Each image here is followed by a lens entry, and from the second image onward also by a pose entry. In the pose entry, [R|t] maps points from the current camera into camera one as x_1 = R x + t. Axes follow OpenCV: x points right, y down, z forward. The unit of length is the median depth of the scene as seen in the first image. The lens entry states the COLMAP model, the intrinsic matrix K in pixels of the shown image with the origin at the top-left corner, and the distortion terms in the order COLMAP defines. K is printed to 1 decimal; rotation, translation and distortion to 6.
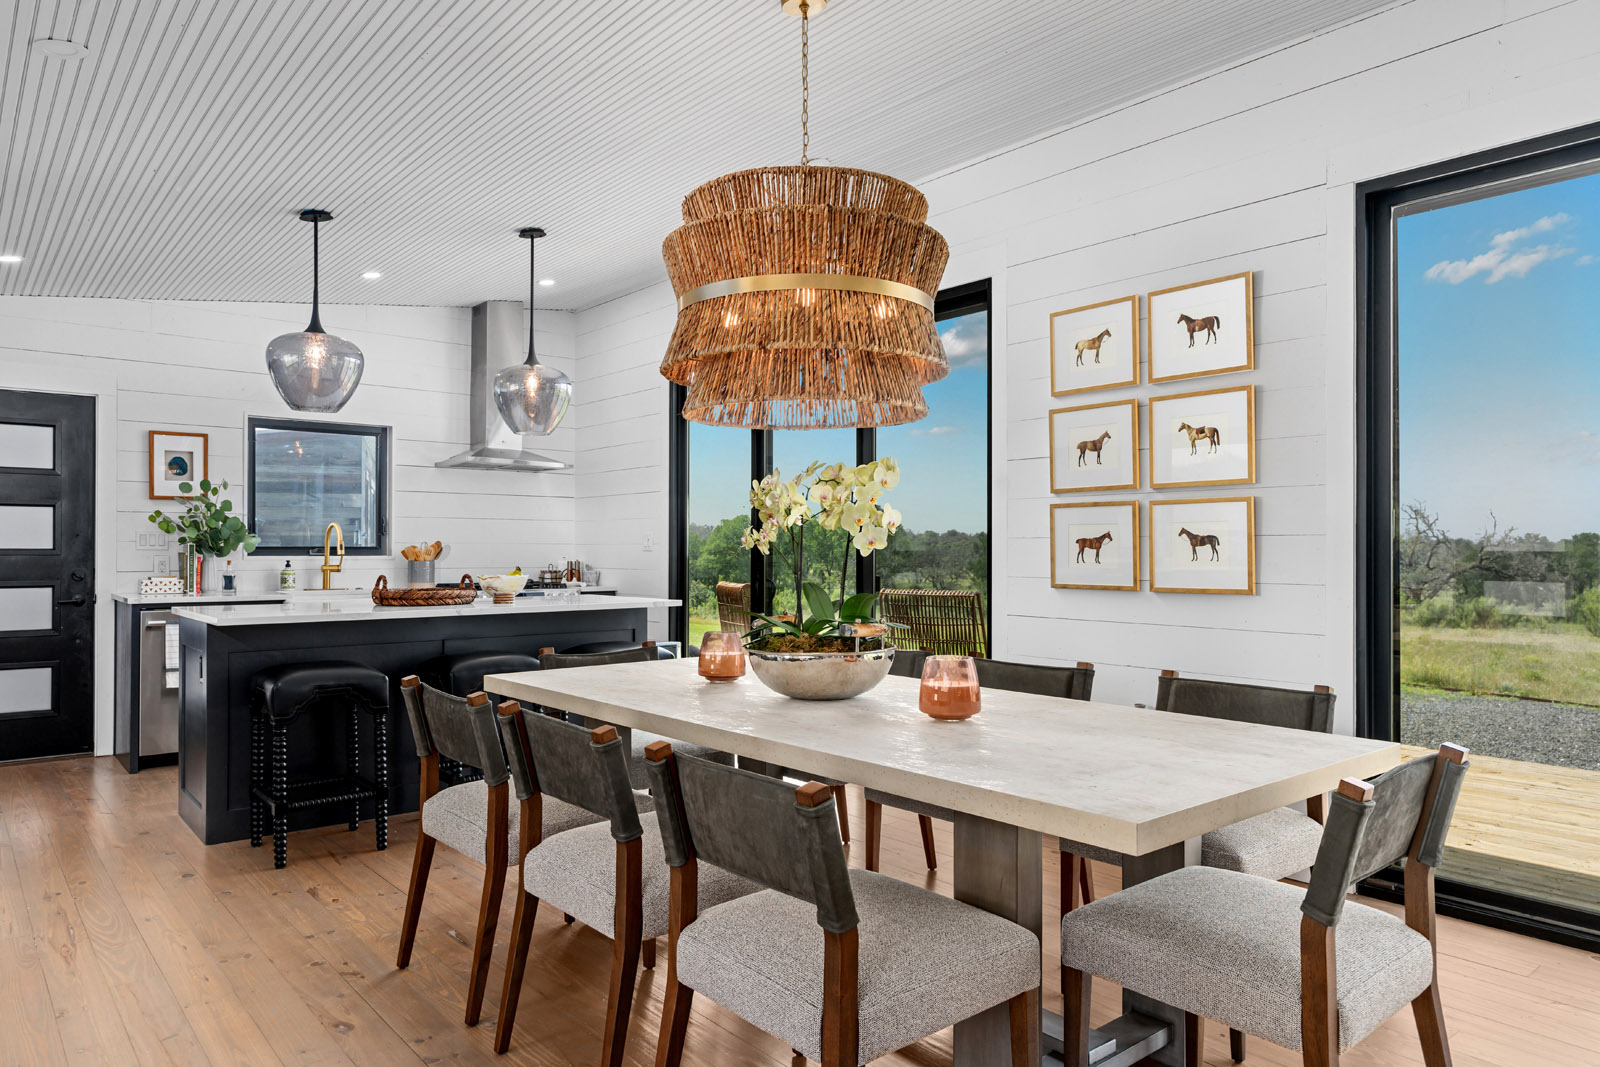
lens RADIAL K [[1024.7, 0, 800.0], [0, 1024.7, 533.5], [0, 0, 1]] dist [-0.004107, 0.000647]
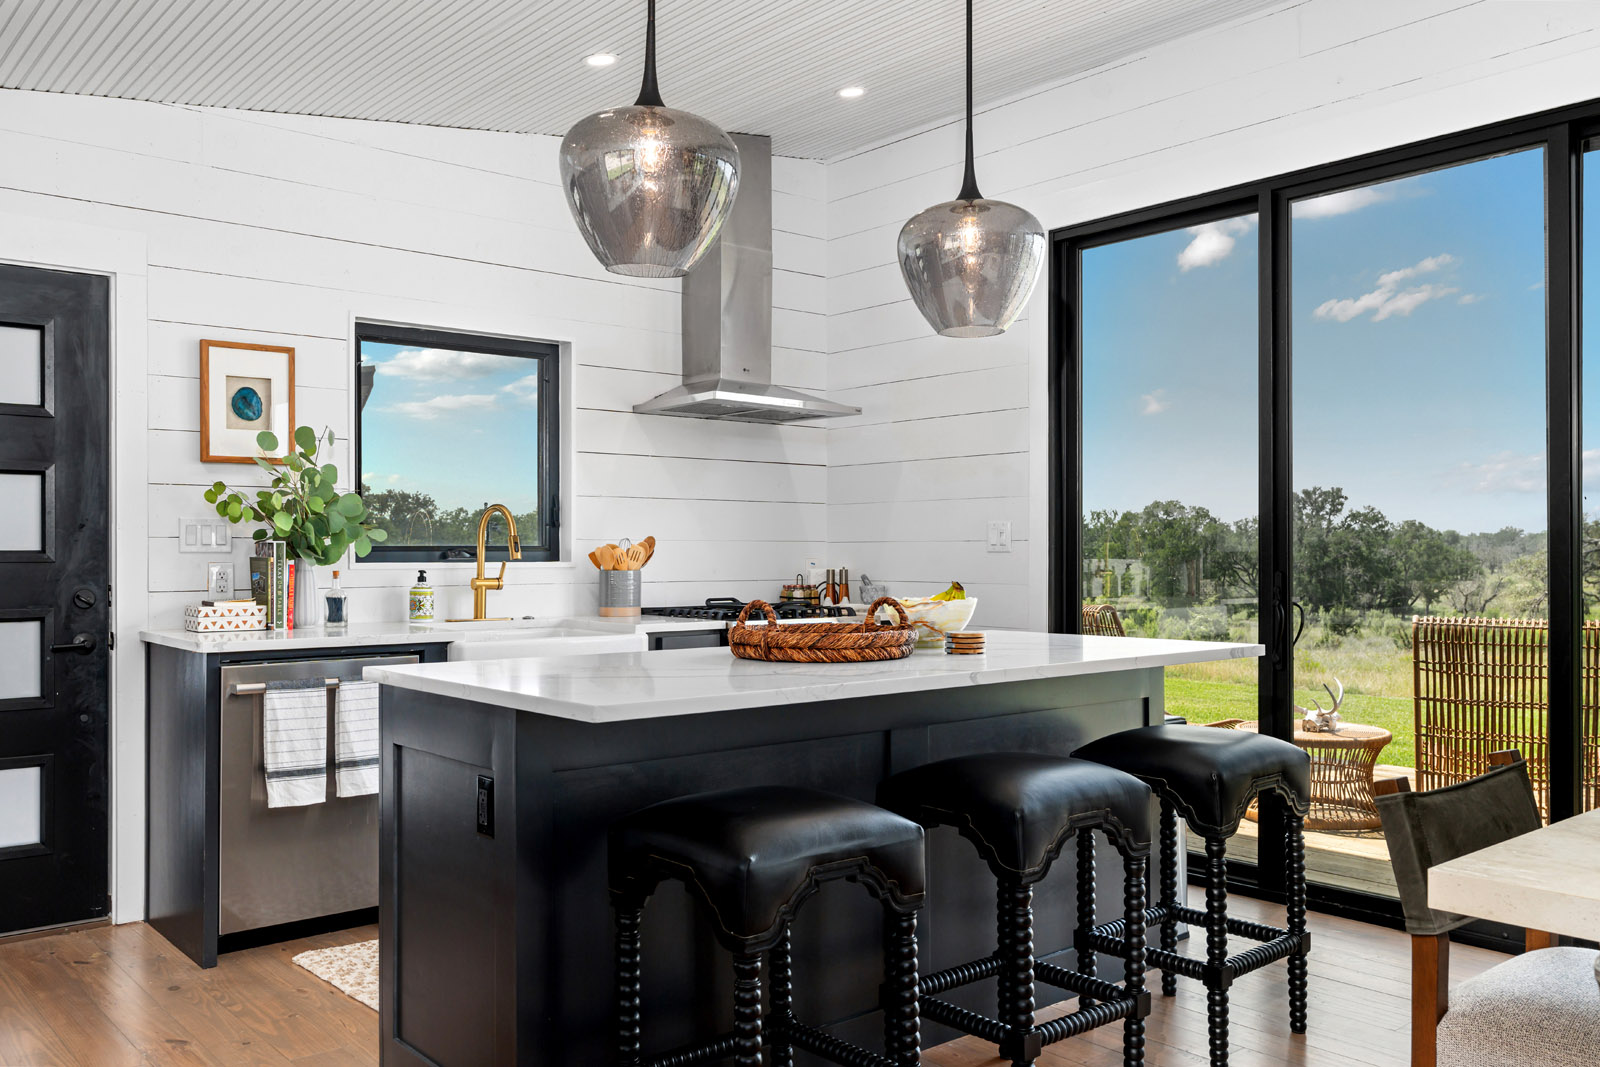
lens RADIAL K [[1316.3, 0, 800.0], [0, 1316.3, 533.5], [0, 0, 1]] dist [0.006742, 0.001604]
pose [[0.999994, -0.001846, 0.002927, -0.310999], [0.001838, 0.999994, 0.002791, 0.004283], [-0.002932, -0.002786, 0.999992, 0.277237]]
